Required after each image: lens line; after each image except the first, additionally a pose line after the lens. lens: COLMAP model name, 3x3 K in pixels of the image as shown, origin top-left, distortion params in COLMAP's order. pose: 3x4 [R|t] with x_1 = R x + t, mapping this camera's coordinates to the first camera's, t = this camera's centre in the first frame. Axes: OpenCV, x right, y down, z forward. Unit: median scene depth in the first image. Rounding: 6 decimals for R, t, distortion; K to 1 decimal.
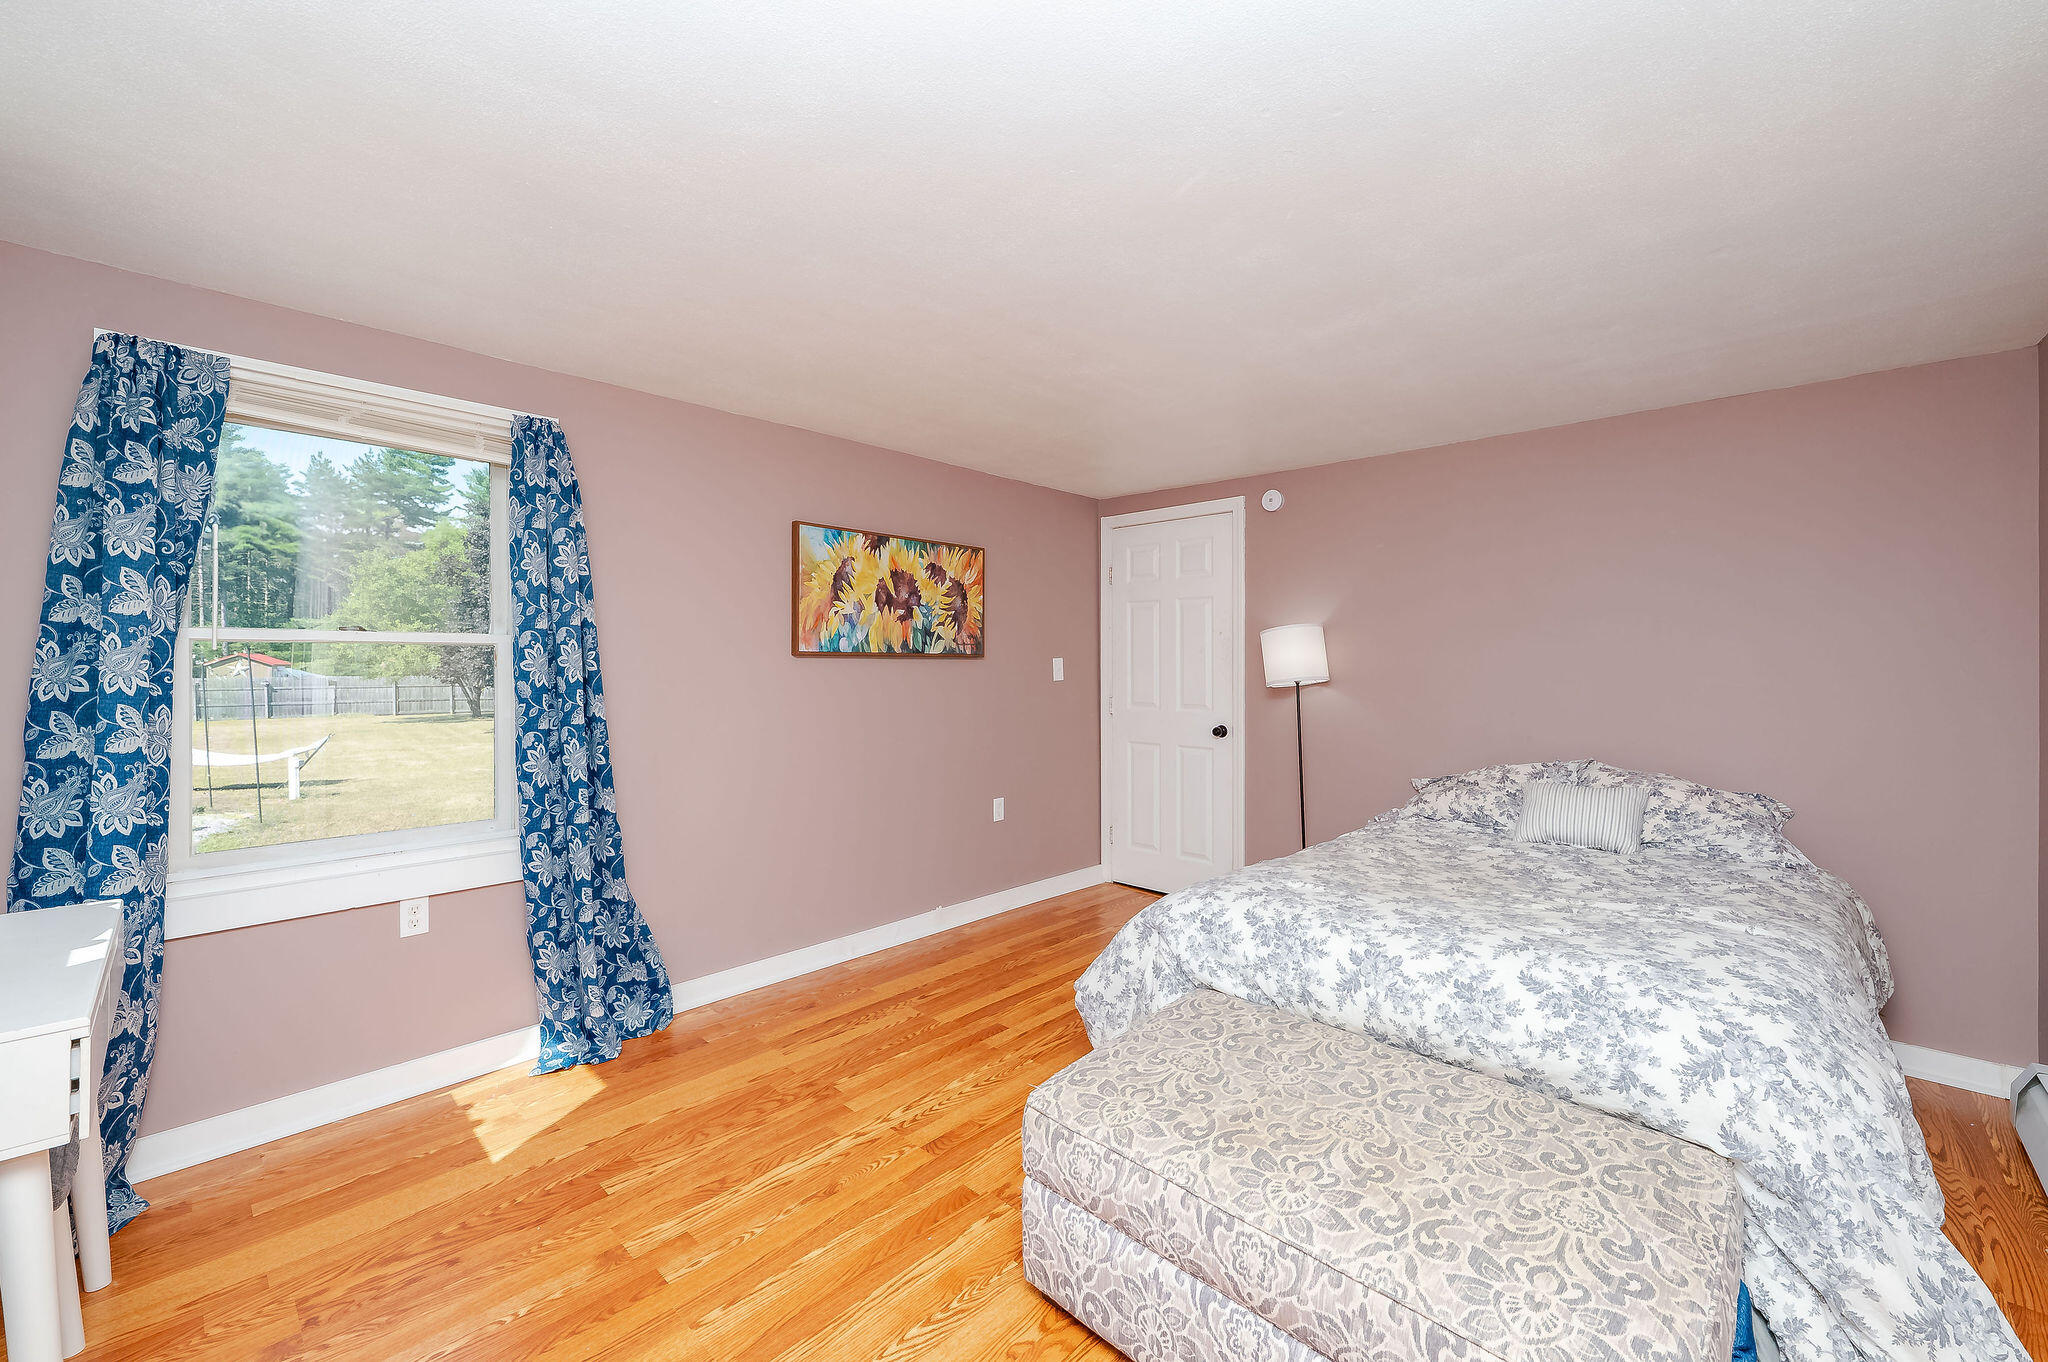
lens RADIAL K [[831.3, 0, 1028.1], [0, 831.3, 670.1], [0, 0, 1]] dist [0.000599, 0.000035]
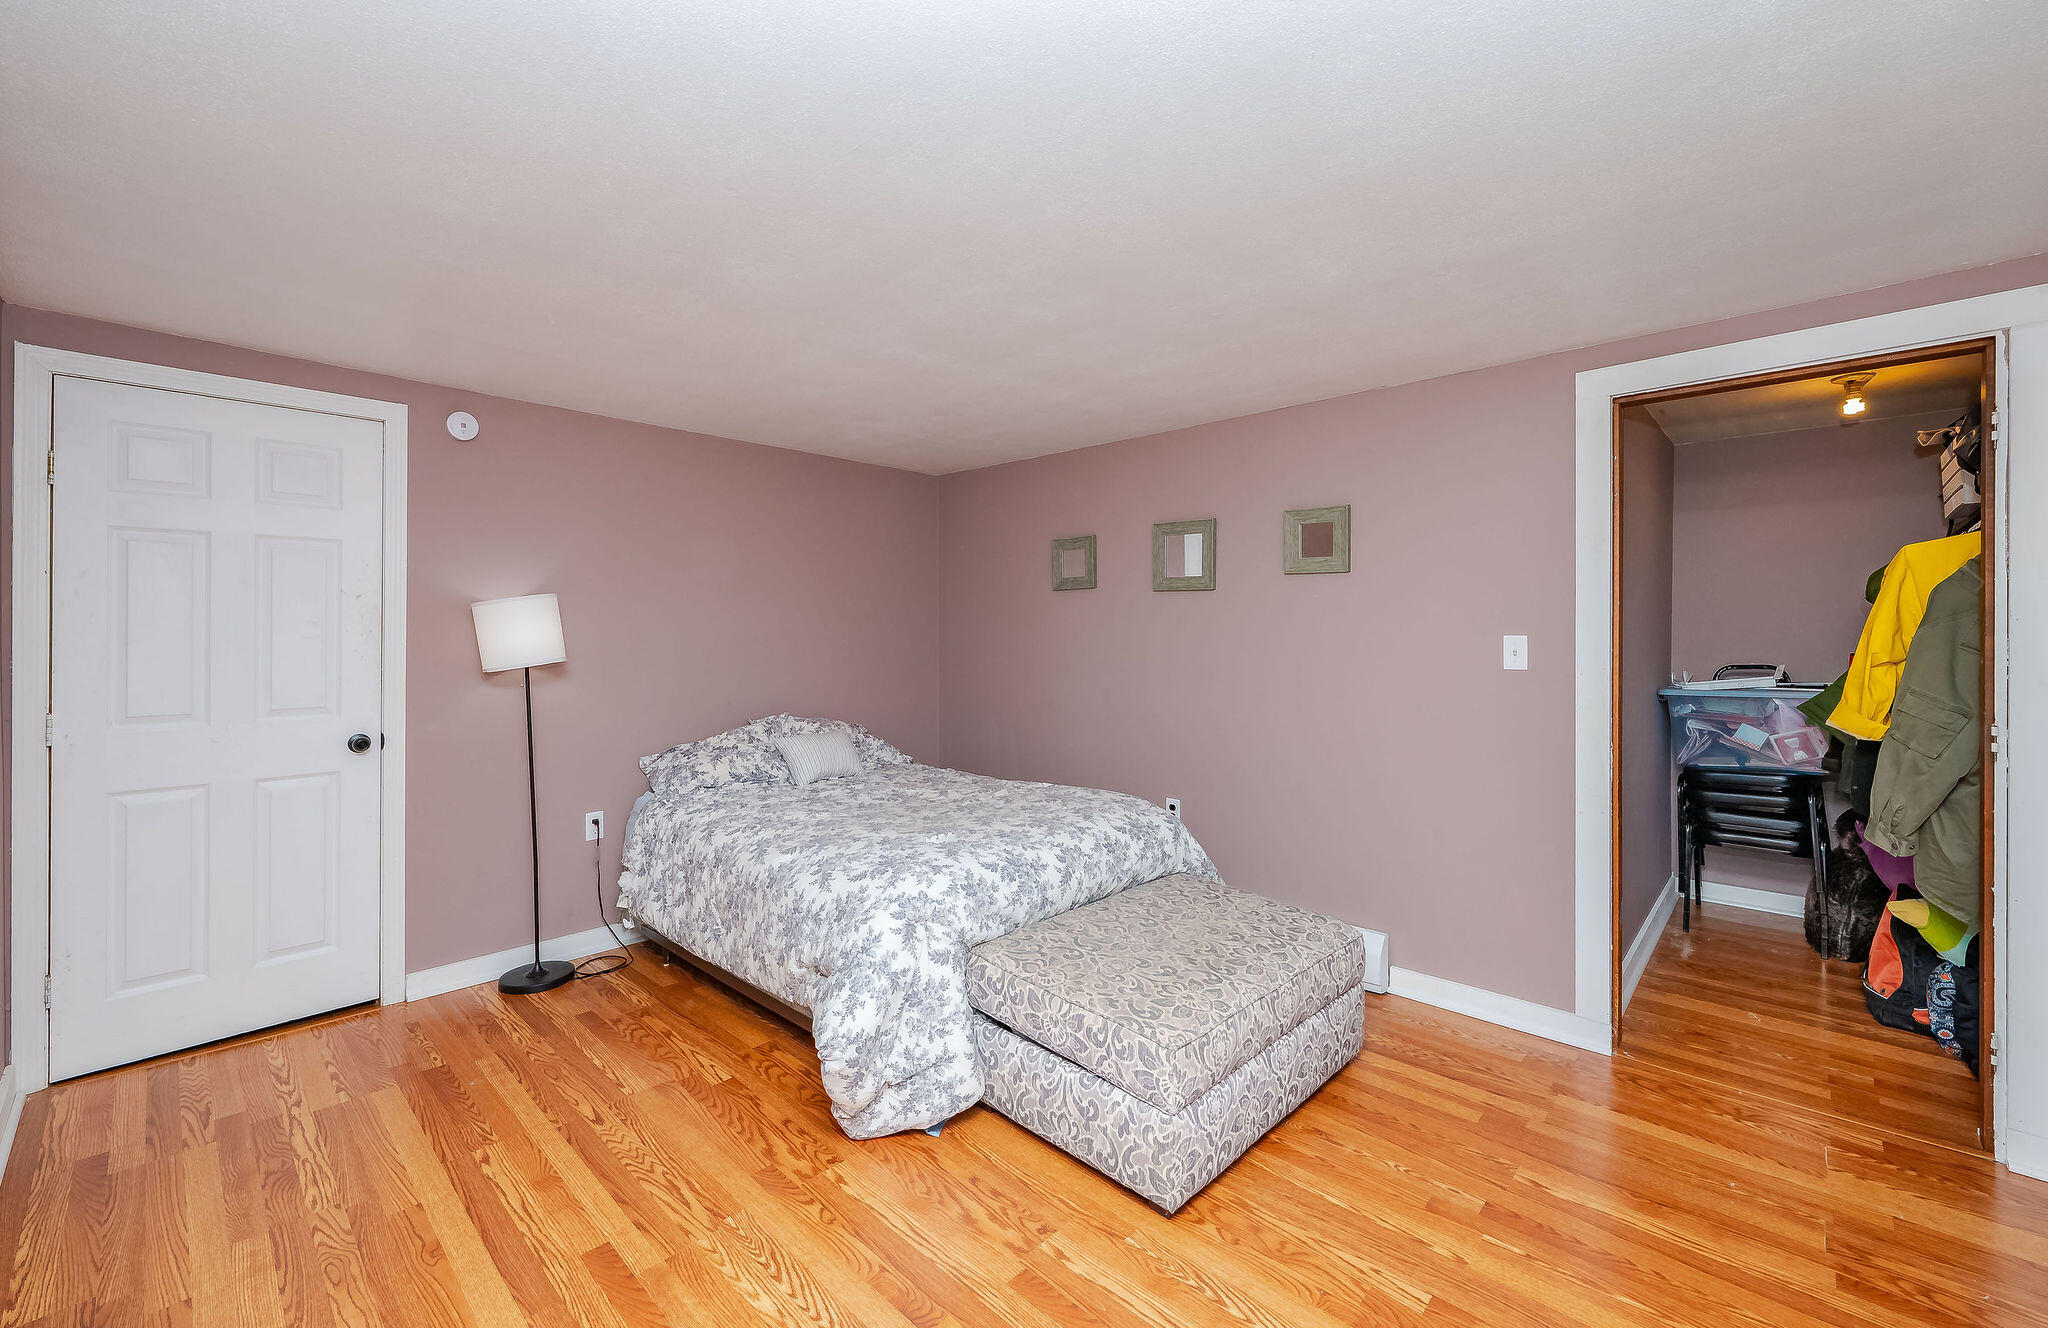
lens RADIAL K [[811.9, 0, 1023.7], [0, 811.9, 628.4], [0, 0, 1]] dist [0.001082, 0.000358]
pose [[0.012689, 0.000968, 0.999919, -0.907116], [0.006871, 0.999976, -0.001055, -0.032252], [-0.999896, 0.006884, 0.012683, 0.991396]]
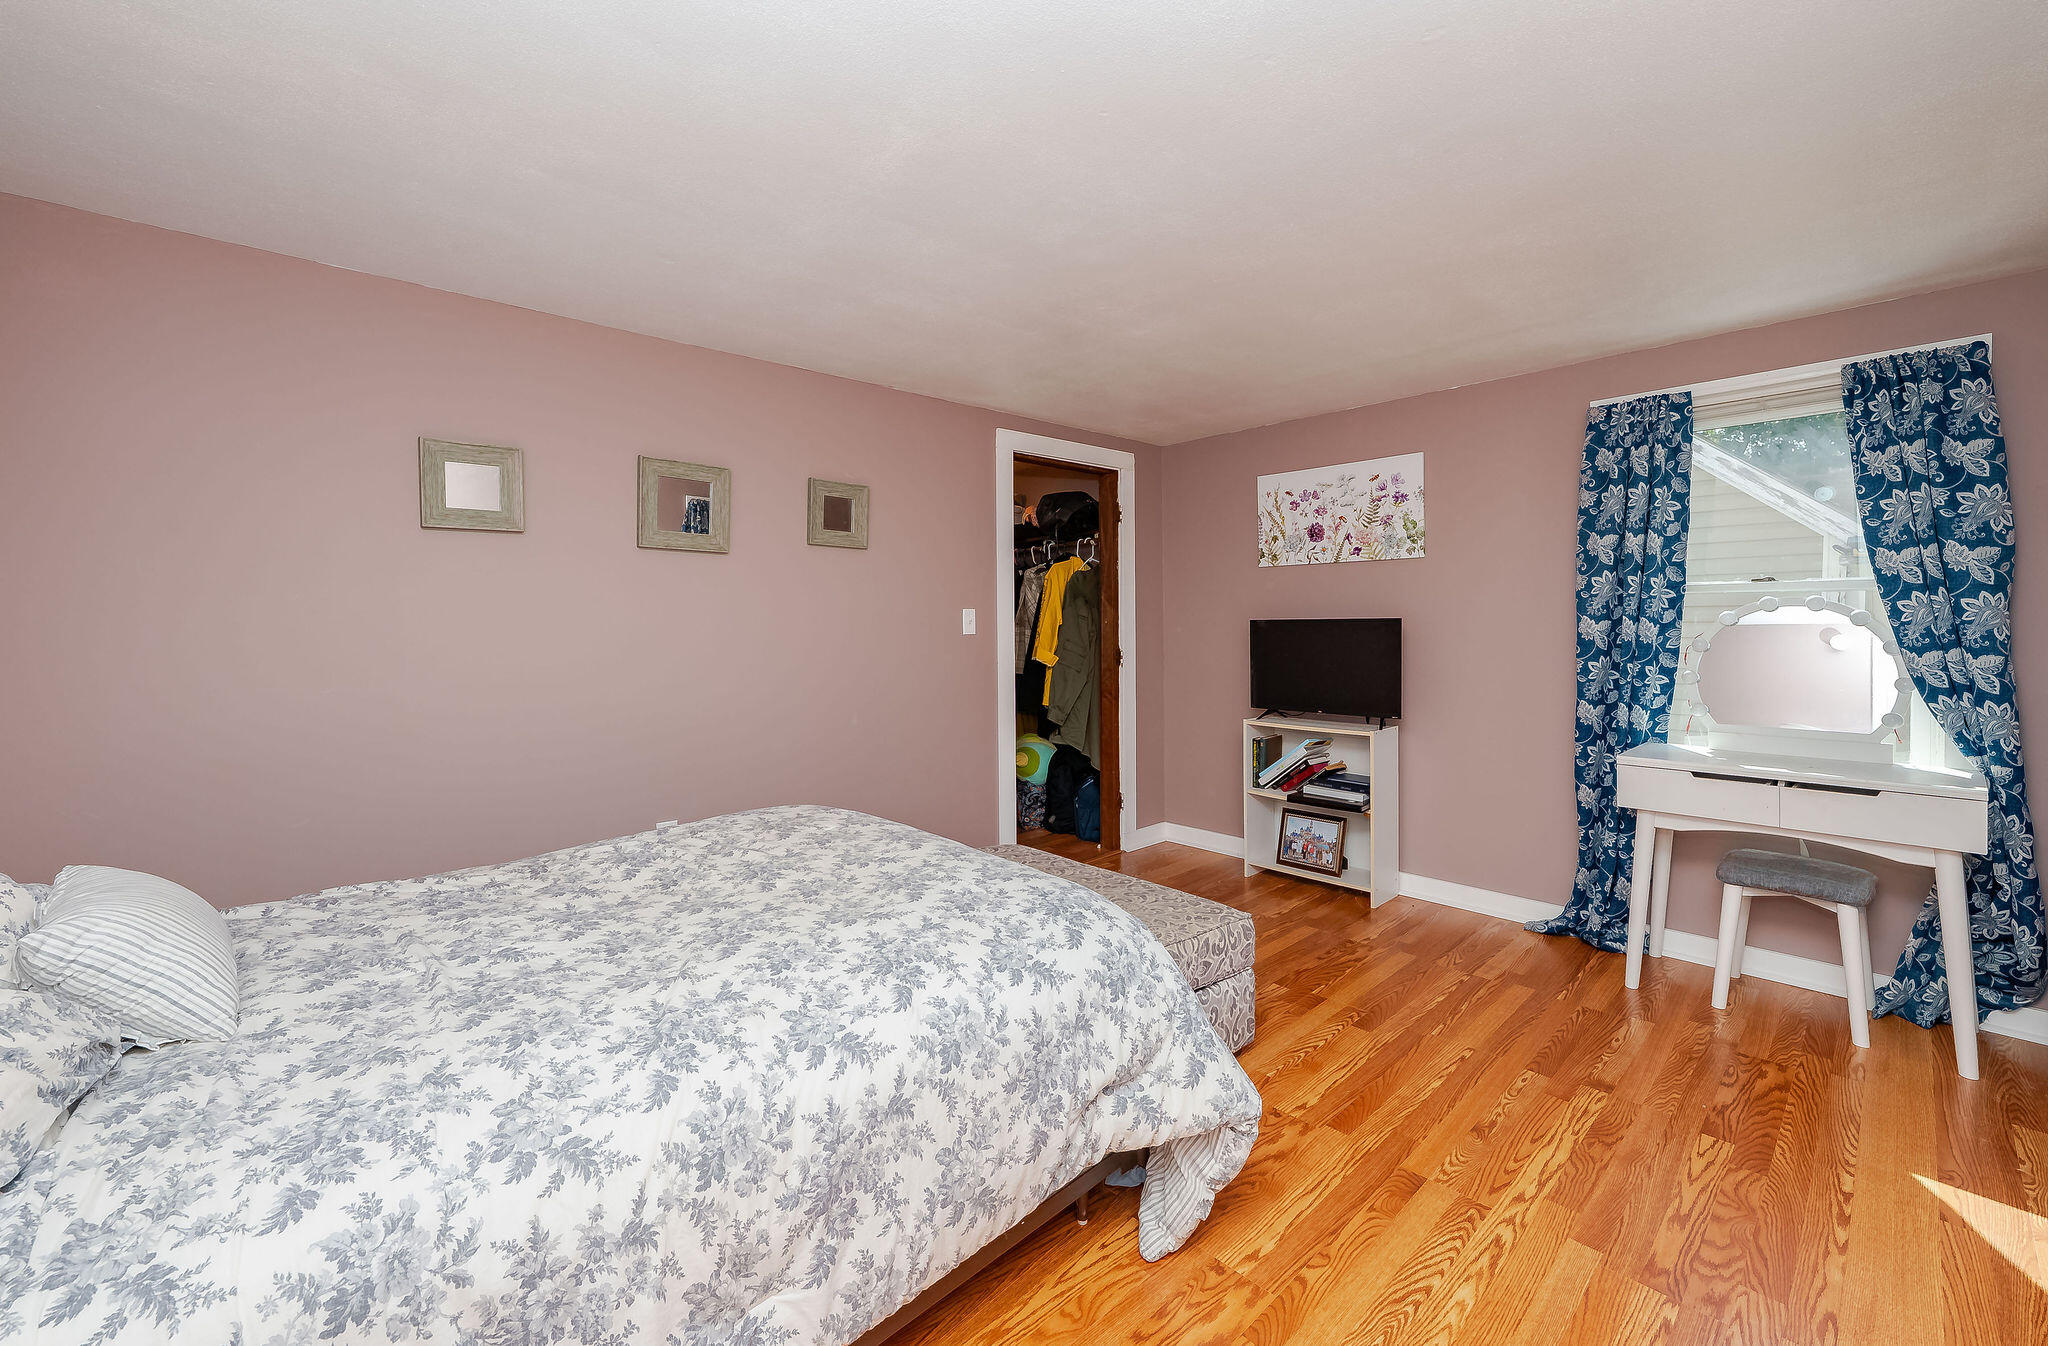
lens RADIAL K [[827.7, 0, 1016.7], [0, 827.7, 627.4], [0, 0, 1]] dist [0.027893, 0.000065]
pose [[-0.996247, 0.000837, 0.086557, 0.234168], [0.002139, 0.999886, 0.014950, -0.002132], [-0.086535, 0.015079, -0.996135, 2.070293]]
